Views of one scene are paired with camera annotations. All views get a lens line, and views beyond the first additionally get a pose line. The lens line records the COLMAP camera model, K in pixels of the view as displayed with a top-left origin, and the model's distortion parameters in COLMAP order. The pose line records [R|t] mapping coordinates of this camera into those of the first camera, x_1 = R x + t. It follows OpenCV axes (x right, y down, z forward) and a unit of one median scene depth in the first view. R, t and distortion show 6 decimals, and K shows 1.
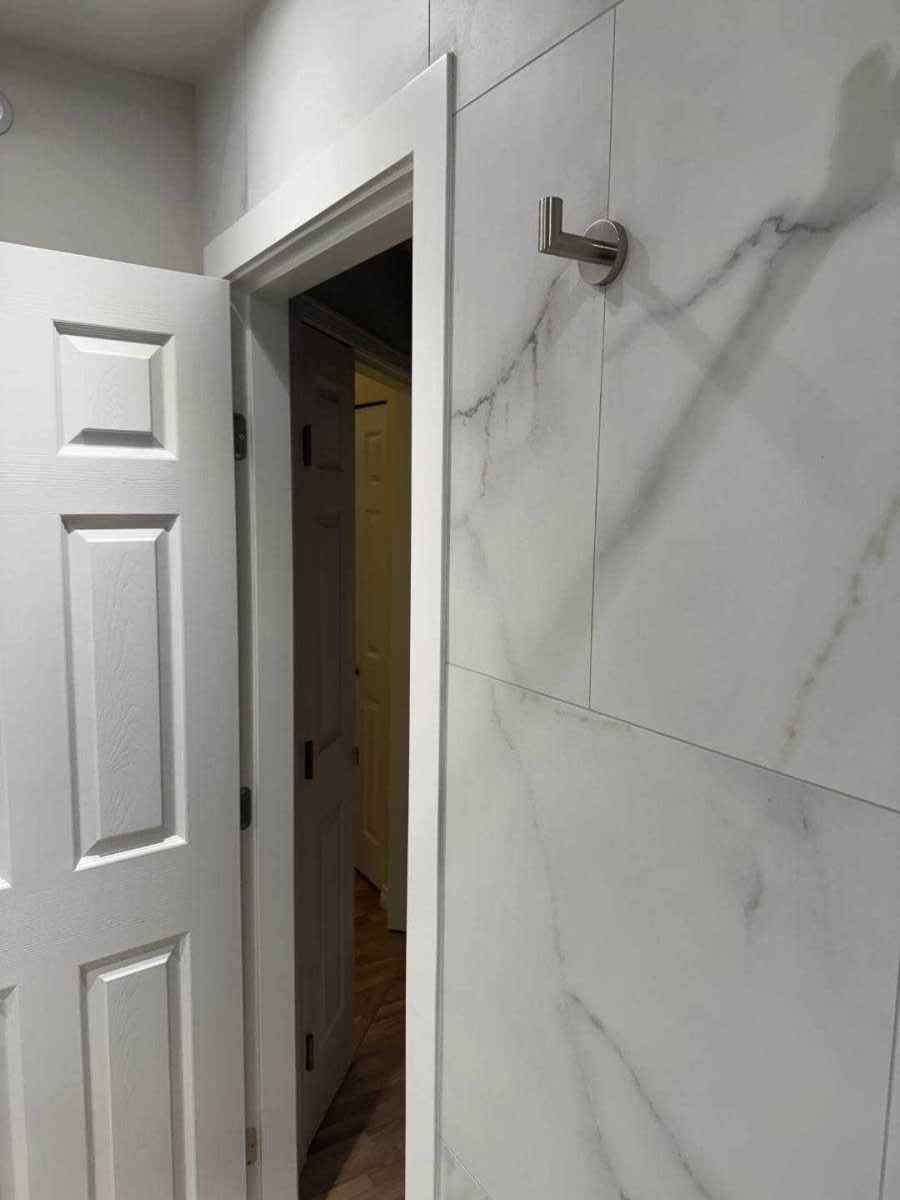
lens RADIAL K [[852.2, 0, 446.0], [0, 852.2, 588.6], [0, 0, 1]] dist [0.025324, -0.033779]
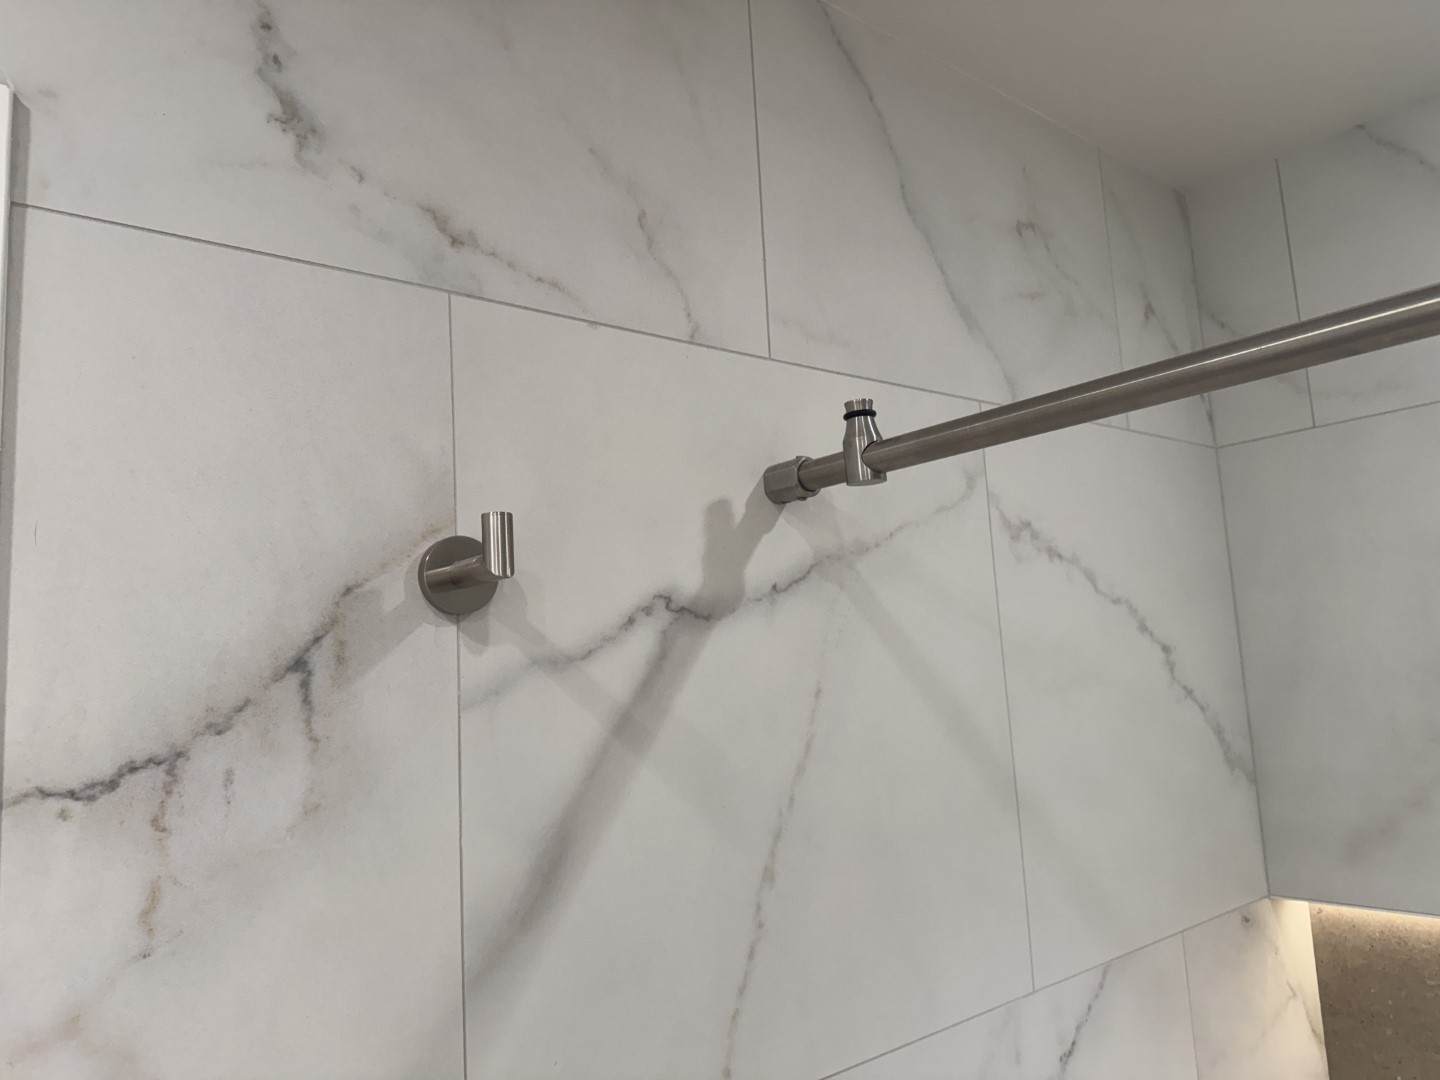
lens RADIAL K [[1022.7, 0, 720.0], [0, 1022.7, 540.0], [0, 0, 1]] dist [0.025324, -0.033779]
pose [[-0.093908, 0.131557, 0.986851, -0.780279], [0.171023, 0.978628, -0.114186, -0.278736], [-0.980782, 0.158051, -0.114400, 0.877176]]
